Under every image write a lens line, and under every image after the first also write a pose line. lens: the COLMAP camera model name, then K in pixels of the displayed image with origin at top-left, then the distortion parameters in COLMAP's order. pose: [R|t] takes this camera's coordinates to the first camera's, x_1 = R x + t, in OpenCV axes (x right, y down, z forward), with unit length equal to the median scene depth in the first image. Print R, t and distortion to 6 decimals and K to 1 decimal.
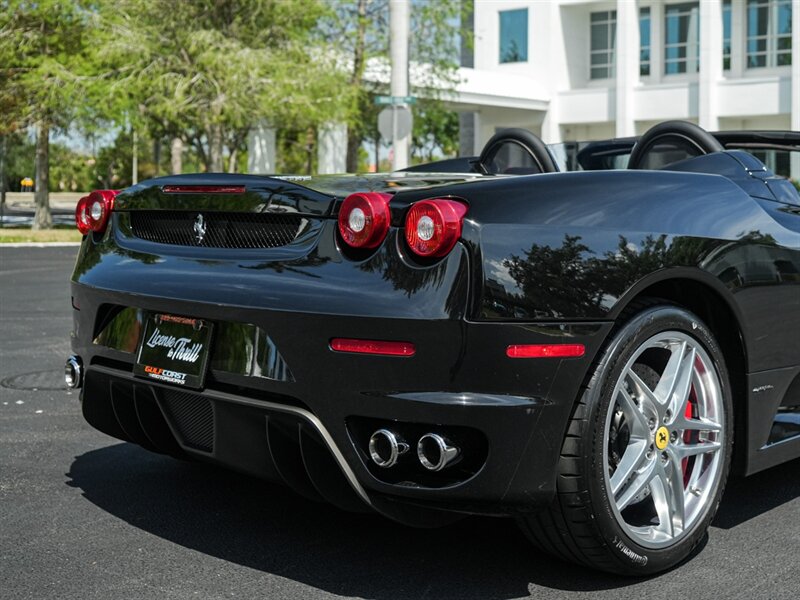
lens RADIAL K [[1175.8, 0, 456.5], [0, 1175.8, 221.1], [0, 0, 1]] dist [0.000494, -0.051994]
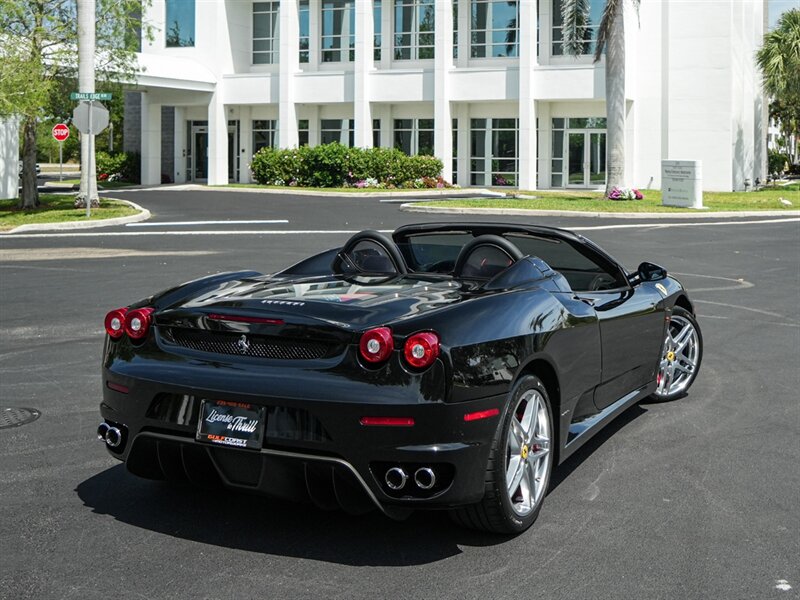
lens RADIAL K [[1175.8, 0, 456.5], [0, 1175.8, 221.1], [0, 0, 1]] dist [0.000494, -0.051994]
pose [[0.942369, -0.027879, 0.333411, -0.472453], [0.008372, 0.998175, 0.059803, -0.251244], [-0.334470, -0.053566, 0.940883, -0.559071]]
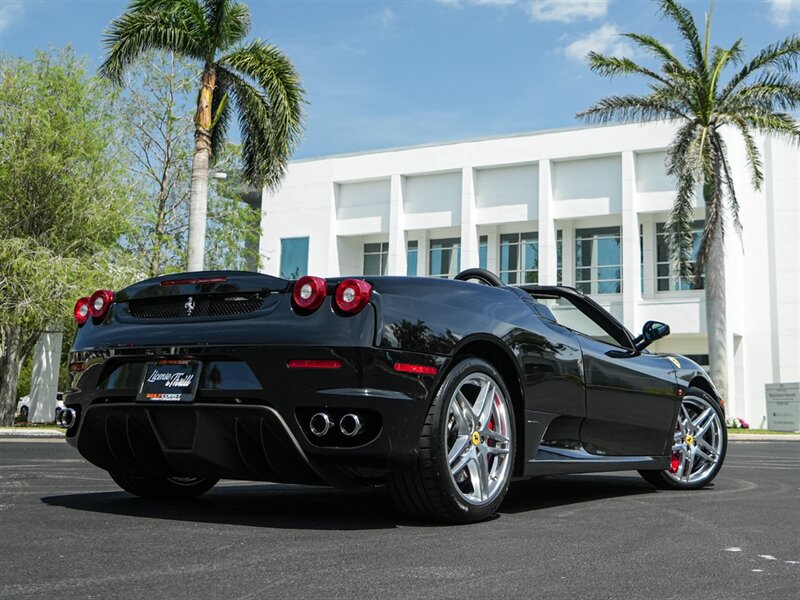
lens RADIAL K [[1175.8, 0, 456.5], [0, 1175.8, 221.1], [0, 0, 1]] dist [0.000494, -0.051994]
pose [[0.977334, 0.052434, 0.205107, -0.199836], [-0.008555, 0.977834, -0.209207, 0.224417], [-0.211530, 0.202710, 0.956119, -0.614214]]
